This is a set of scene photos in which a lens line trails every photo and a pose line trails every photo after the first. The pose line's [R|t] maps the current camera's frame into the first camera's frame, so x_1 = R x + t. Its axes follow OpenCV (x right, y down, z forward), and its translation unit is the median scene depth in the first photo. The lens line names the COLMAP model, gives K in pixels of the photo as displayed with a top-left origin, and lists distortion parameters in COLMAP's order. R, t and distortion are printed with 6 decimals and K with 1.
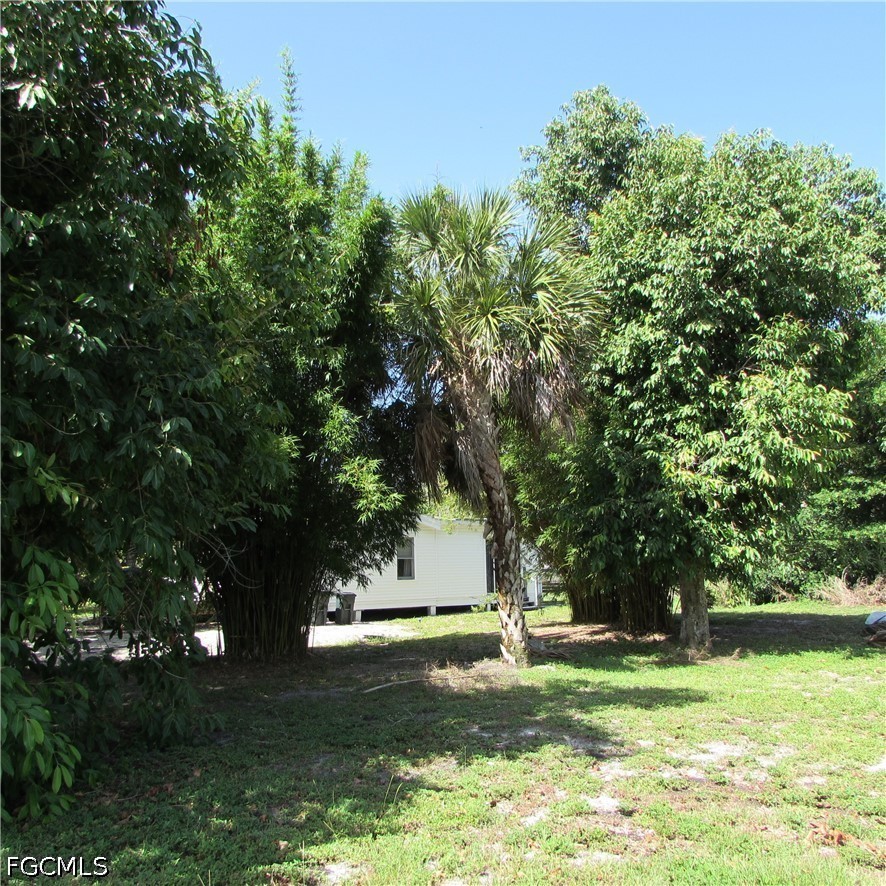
lens RADIAL K [[804.7, 0, 408.1], [0, 804.7, 440.6], [0, 0, 1]] dist [-0.012732, -0.005512]
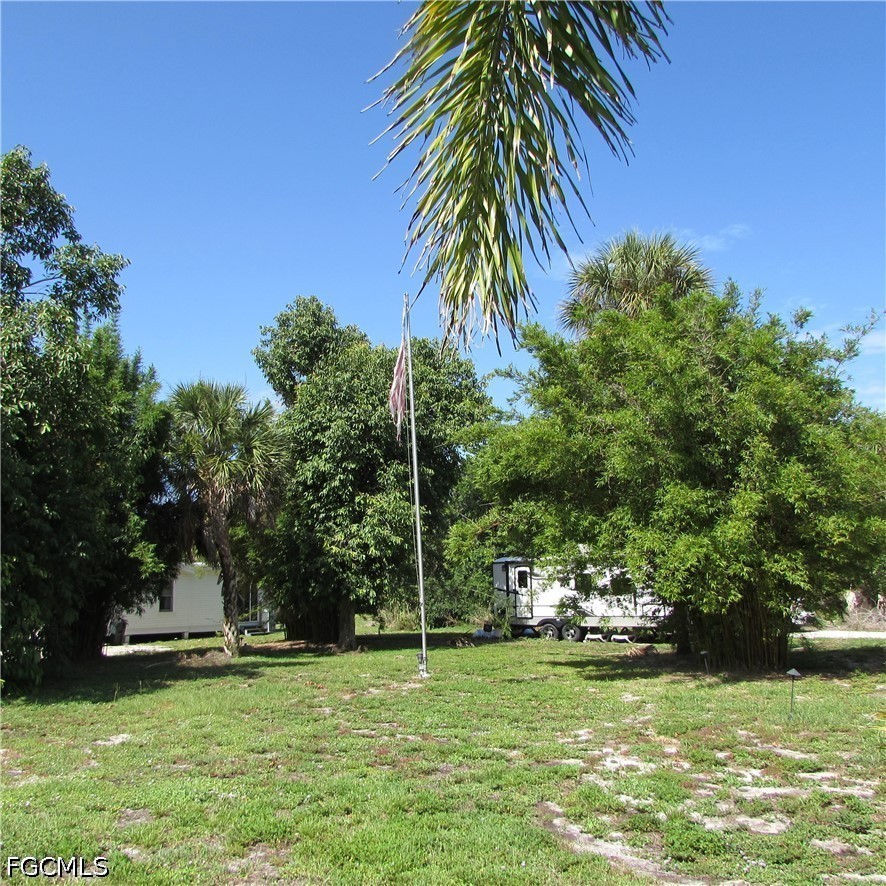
lens RADIAL K [[822.5, 0, 443.0], [0, 822.5, 443.0], [0, 0, 1]] dist [-0.054790, 0.028334]
pose [[0.947518, 0.051102, 0.315592, -0.015447], [-0.039232, 0.998267, -0.043854, -0.115762], [-0.317287, 0.029171, 0.947881, -0.767677]]
